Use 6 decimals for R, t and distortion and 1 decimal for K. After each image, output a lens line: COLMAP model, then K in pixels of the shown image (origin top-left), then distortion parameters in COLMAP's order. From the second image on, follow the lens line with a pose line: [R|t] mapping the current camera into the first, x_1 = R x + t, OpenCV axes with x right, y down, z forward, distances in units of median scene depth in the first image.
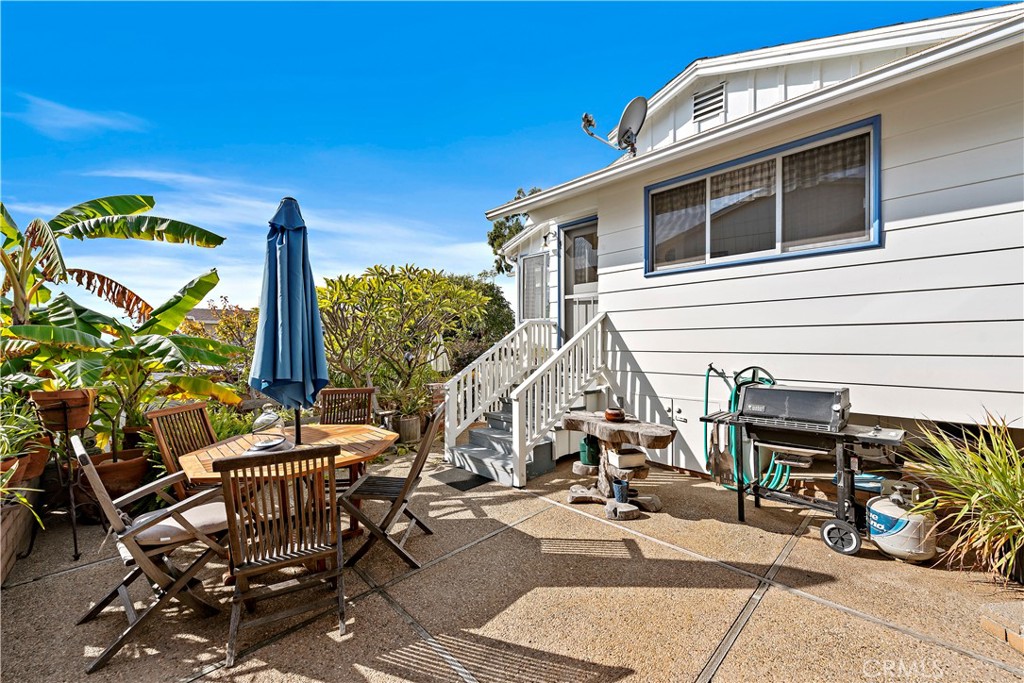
lens RADIAL K [[393.5, 0, 510.0], [0, 393.5, 346.6], [0, 0, 1]] dist [0.008922, -0.000407]
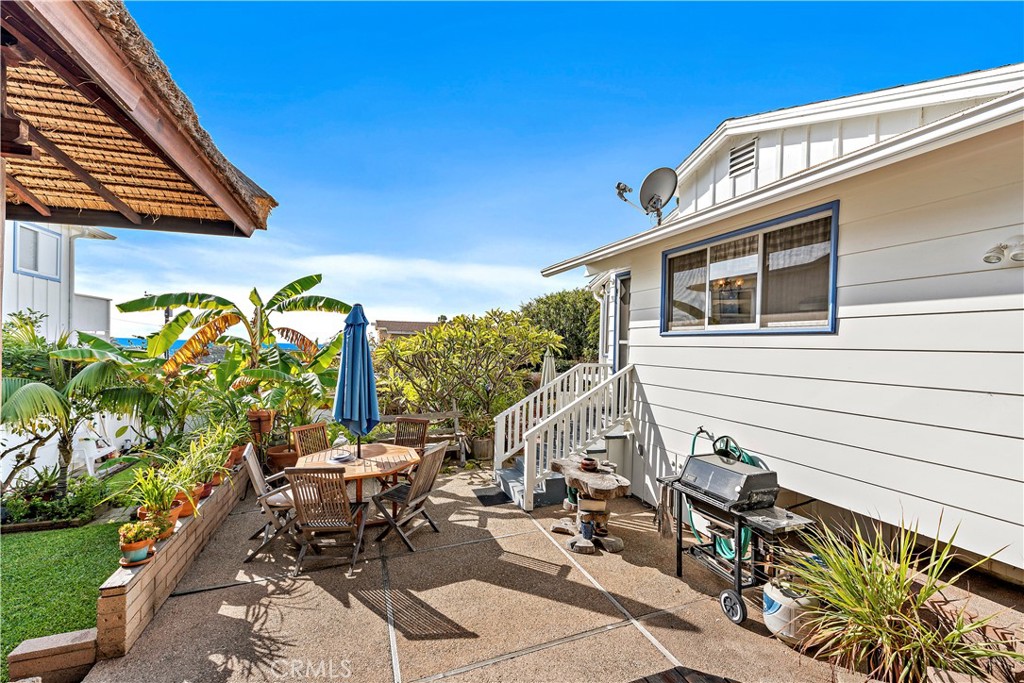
lens RADIAL K [[407.2, 0, 513.3], [0, 407.2, 354.6], [0, 0, 1]] dist [0.020372, -0.006235]
pose [[0.923920, 0.032493, -0.381204, 0.446120], [-0.031009, 0.999469, 0.010035, -0.140248], [0.381328, 0.002549, 0.924436, -0.194359]]
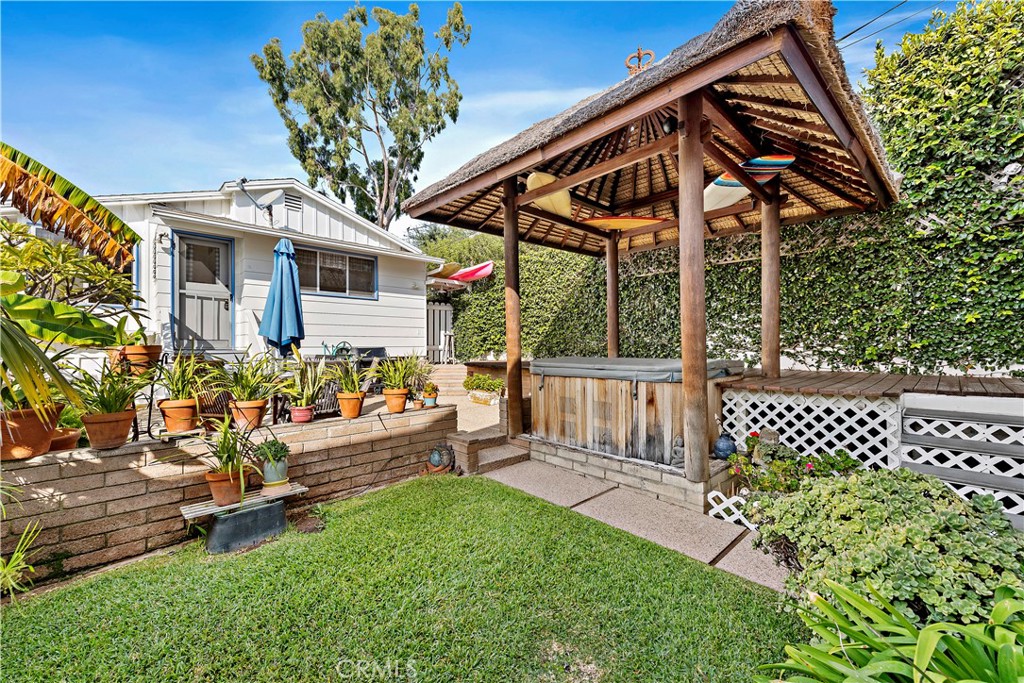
lens RADIAL K [[411.9, 0, 512.0], [0, 411.9, 341.5], [0, 0, 1]] dist [0.022095, -0.000046]
pose [[0.004072, 0.016771, 0.999851, -1.689367], [0.014498, 0.999753, -0.016828, 0.096193], [-0.999887, 0.014564, 0.003828, -0.020509]]
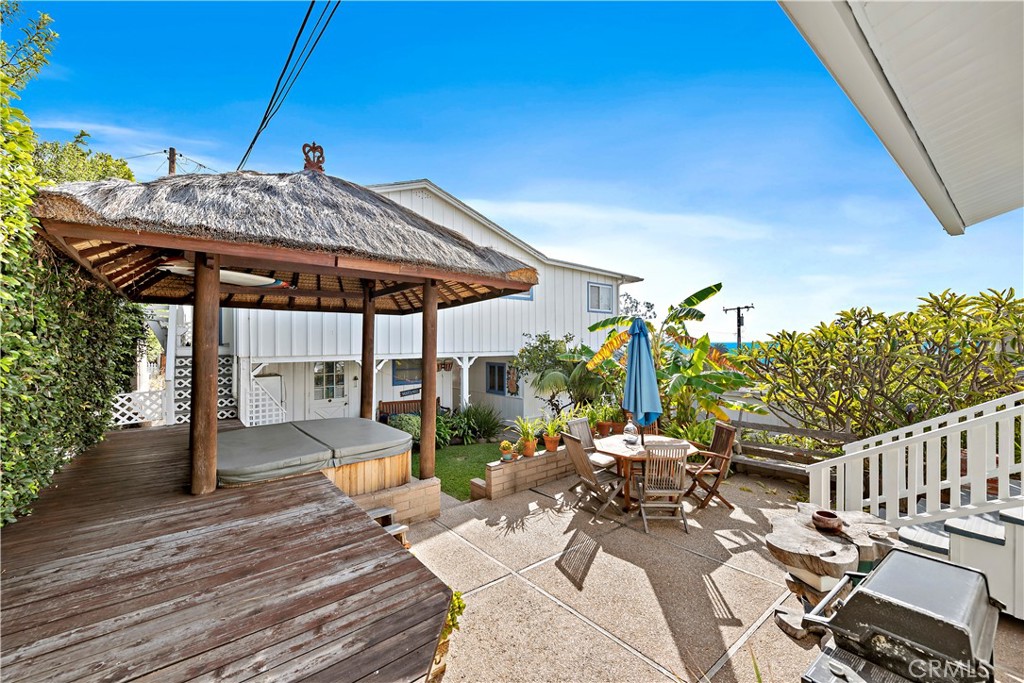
lens RADIAL K [[401.9, 0, 517.0], [0, 401.9, 340.3], [0, 0, 1]] dist [0.011824, -0.000229]
pose [[-0.071690, -0.003782, -0.997420, 1.000102], [0.003714, 0.999985, -0.004058, -0.172418], [0.997420, -0.003995, -0.071675, 0.366458]]
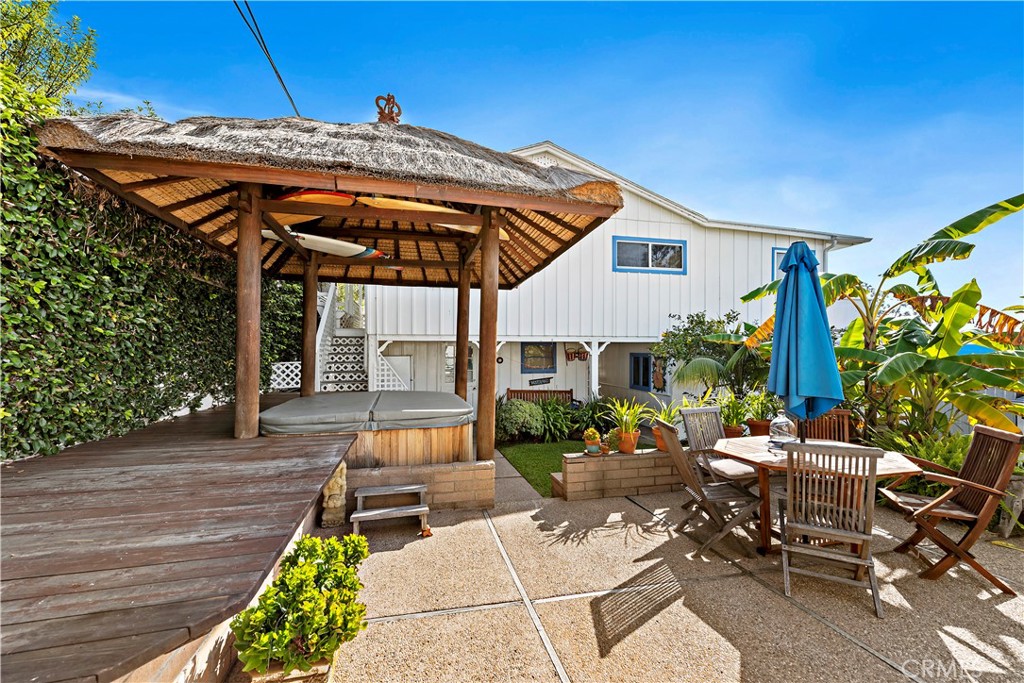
lens RADIAL K [[407.2, 0, 513.3], [0, 407.2, 354.6], [0, 0, 1]] dist [0.020372, -0.006235]
pose [[-0.492481, 0.012833, -0.870228, 0.635515], [-0.000927, 0.999883, 0.015269, -0.034326], [0.870322, 0.008327, -0.492412, 0.587359]]
